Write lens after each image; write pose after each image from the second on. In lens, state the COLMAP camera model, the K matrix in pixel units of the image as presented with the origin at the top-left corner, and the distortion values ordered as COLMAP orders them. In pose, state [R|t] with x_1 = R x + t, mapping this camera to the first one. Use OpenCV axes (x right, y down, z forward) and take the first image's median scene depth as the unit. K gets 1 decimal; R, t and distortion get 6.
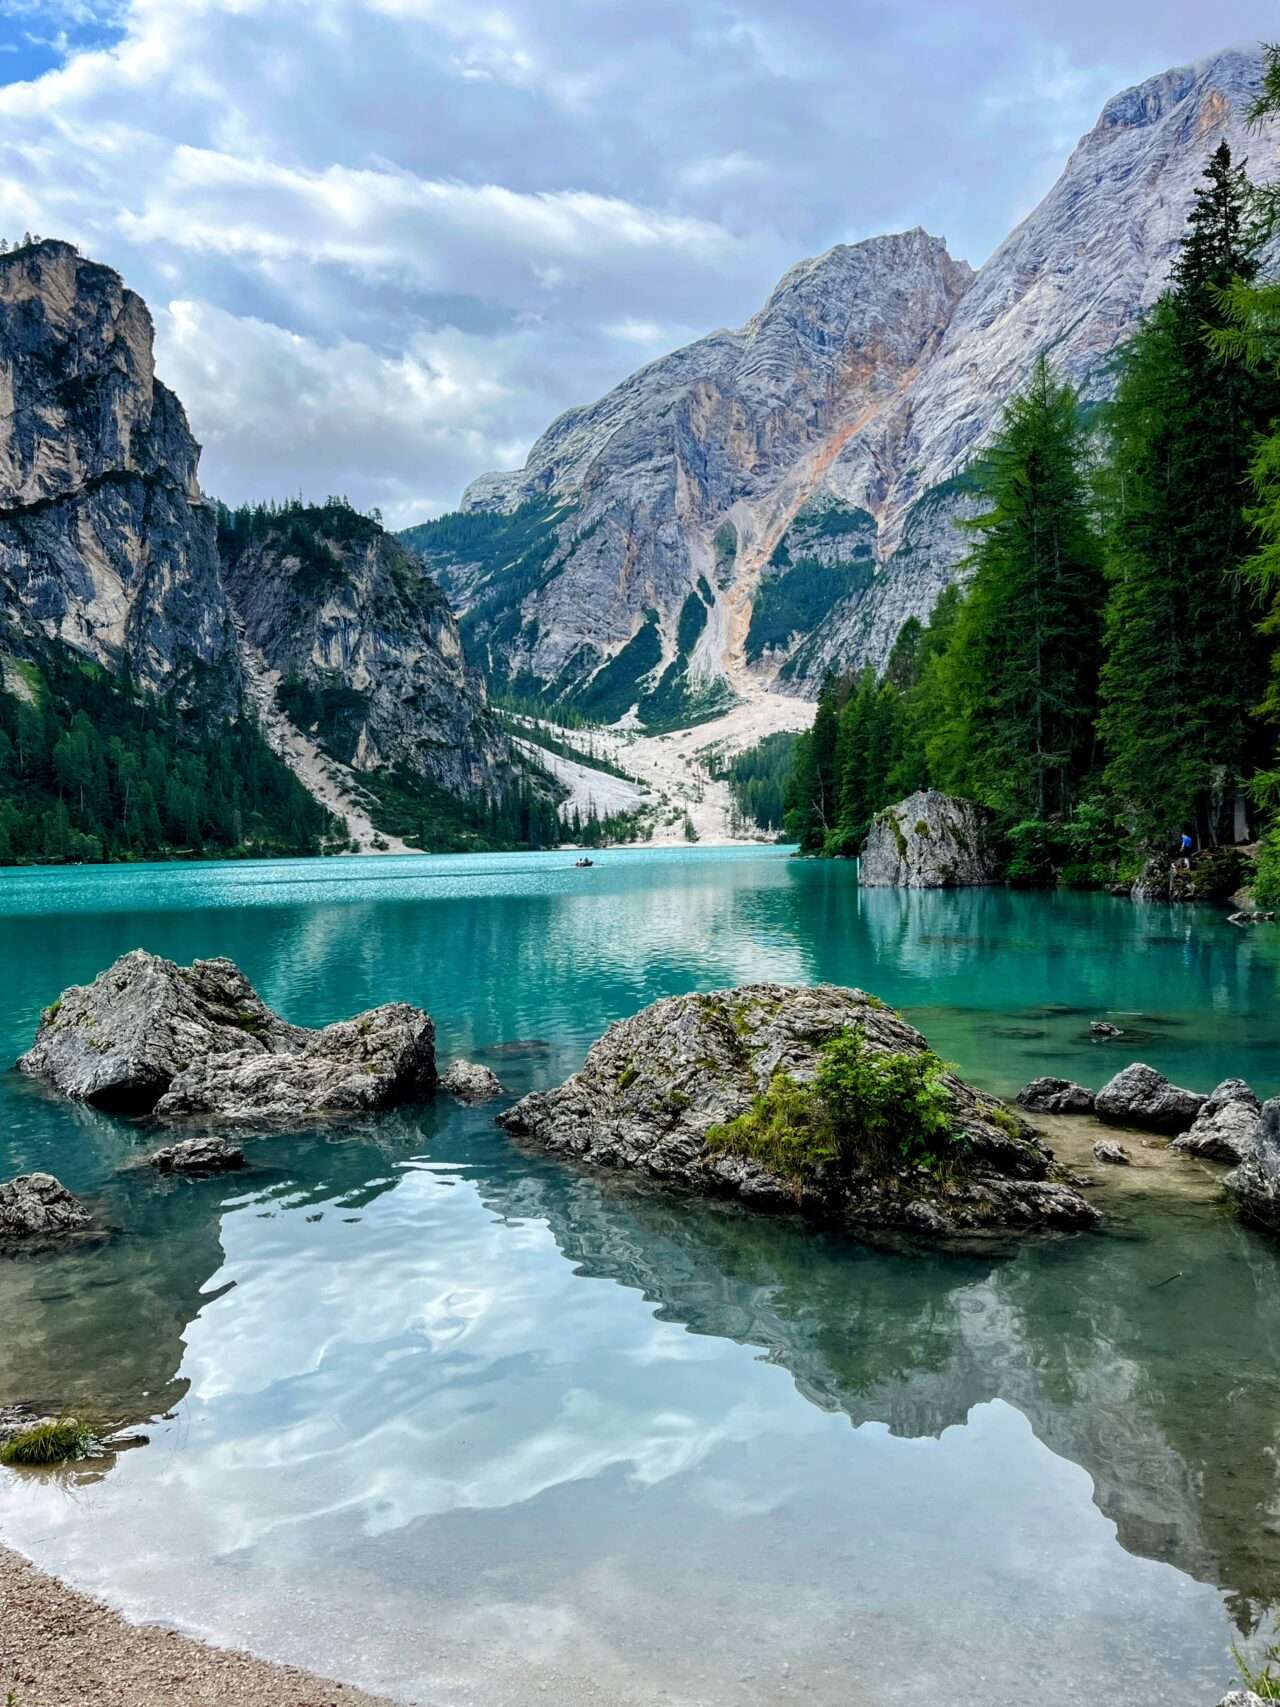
lens RADIAL K [[1402.3, 0, 656.9], [0, 1402.3, 888.4], [0, 0, 1]] dist [0.034471, -0.038925]
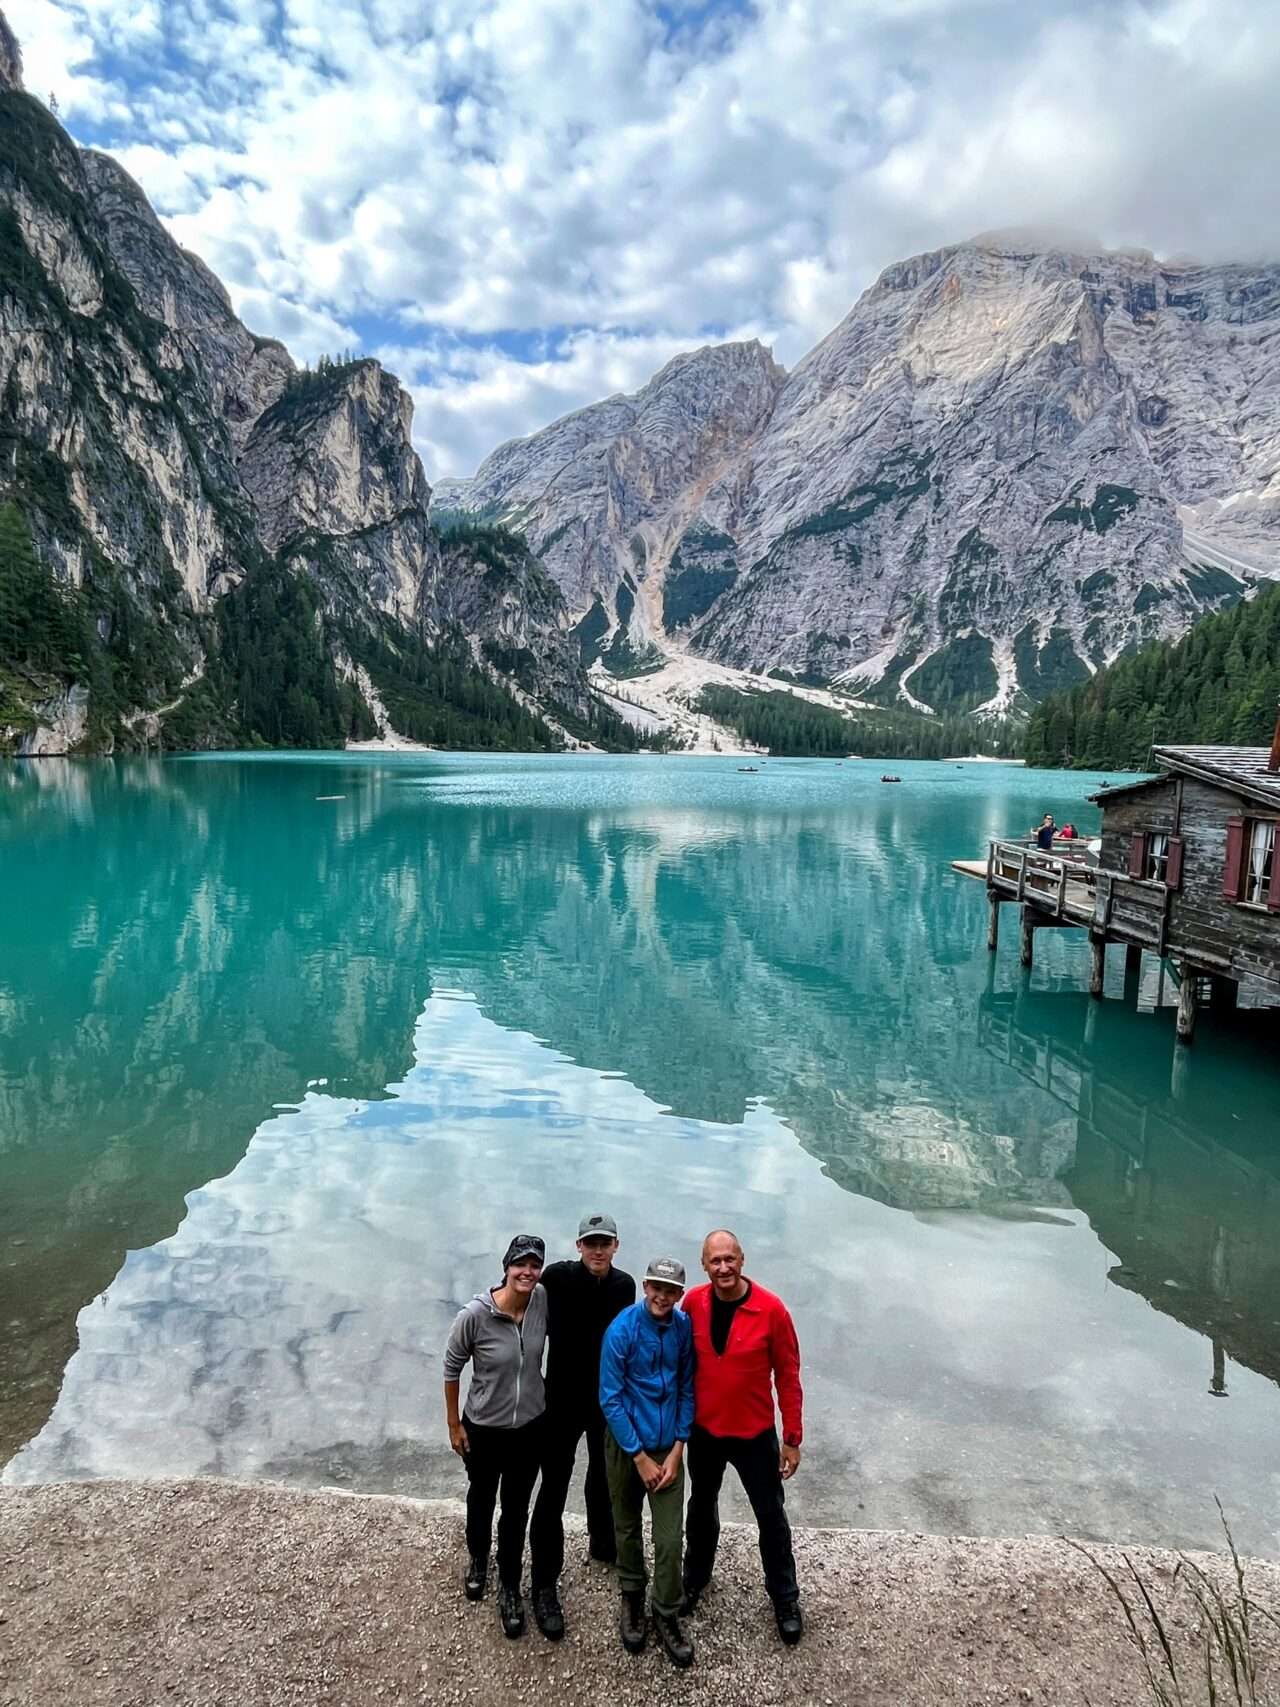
lens RADIAL K [[1009.6, 0, 648.6], [0, 1009.6, 868.8], [0, 0, 1]] dist [0.003180, -0.000838]
pose [[0.984276, 0.027694, 0.174452, -0.128877], [-0.042693, 0.995650, 0.082816, 0.005179], [-0.171400, -0.088961, 0.981177, -0.100906]]
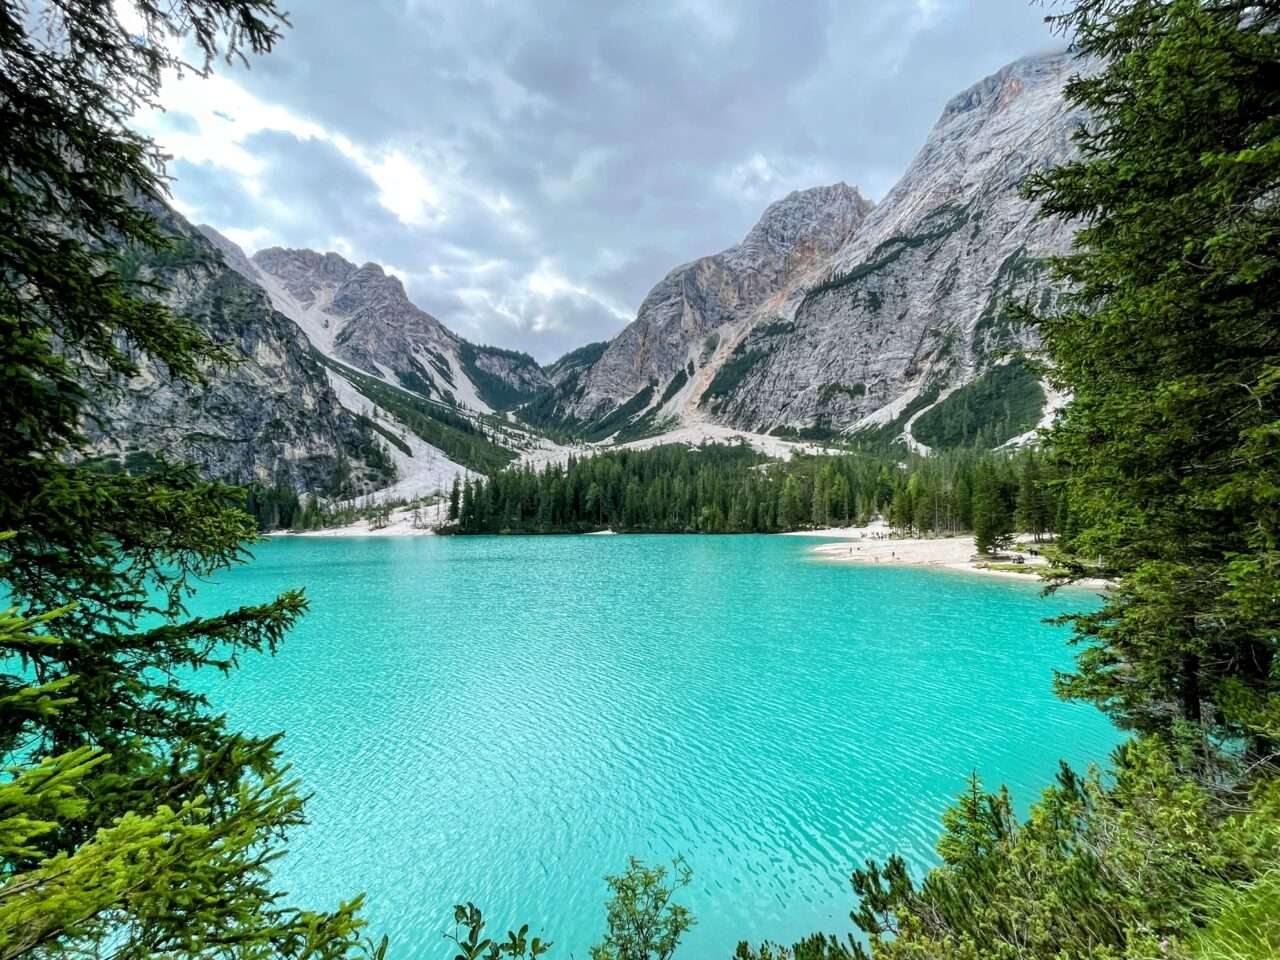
lens RADIAL K [[598.2, 0, 668.7], [0, 598.2, 484.3], [0, 0, 1]] dist [0.002077, -0.001282]
pose [[0.983148, 0.002286, -0.182795, 0.142810], [-0.016317, 0.997028, -0.075295, -0.017916], [0.182080, 0.077009, 0.980263, 0.301270]]
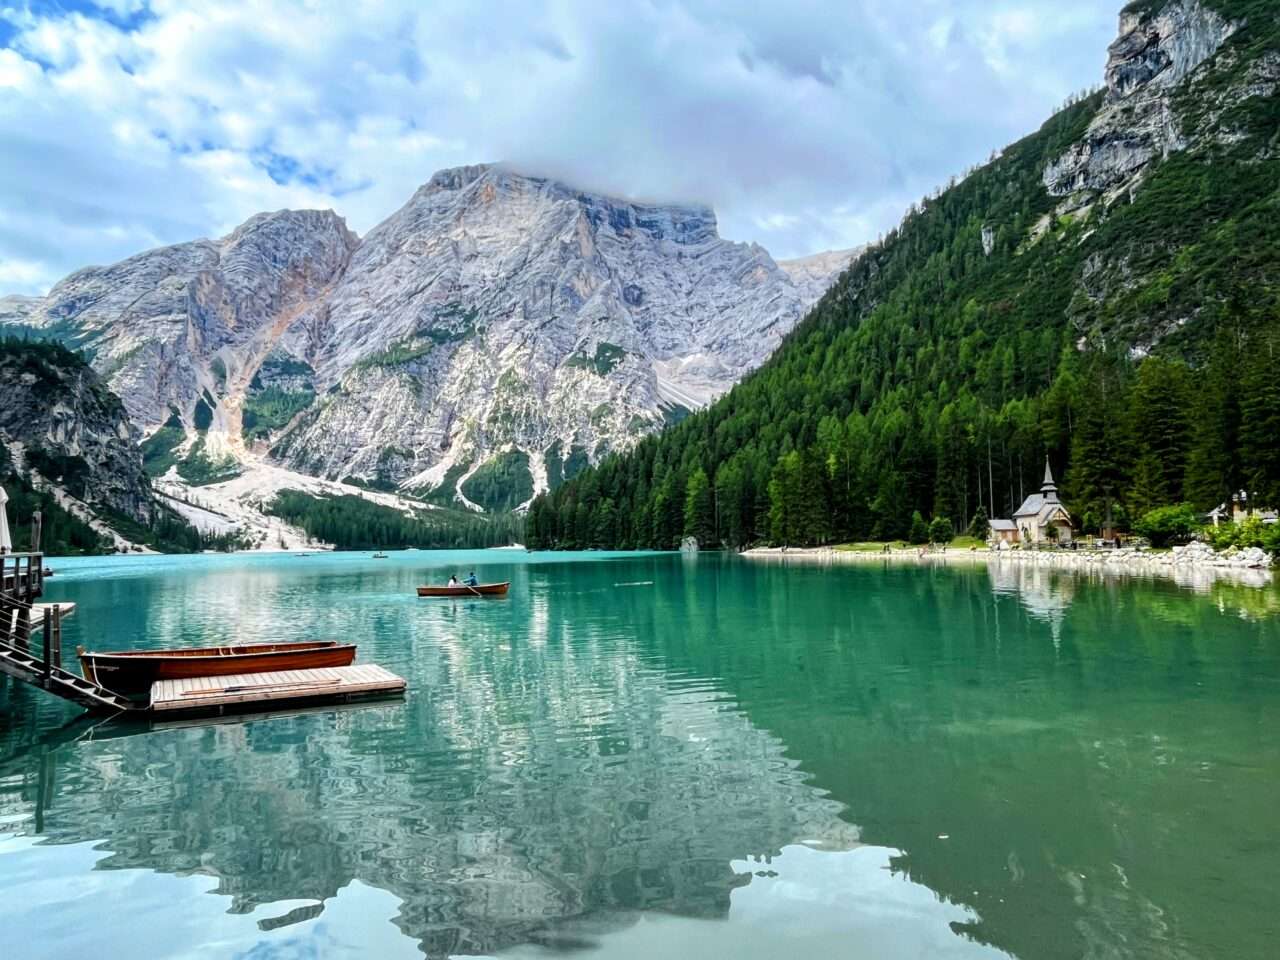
lens RADIAL K [[852.0, 0, 648.7], [0, 852.0, 478.4], [0, 0, 1]] dist [0.004286, -0.006228]
pose [[0.818346, 0.059059, 0.571683, -0.112429], [0.010937, 0.992926, -0.118232, 0.006078], [-0.574621, 0.103008, 0.811911, -0.105910]]
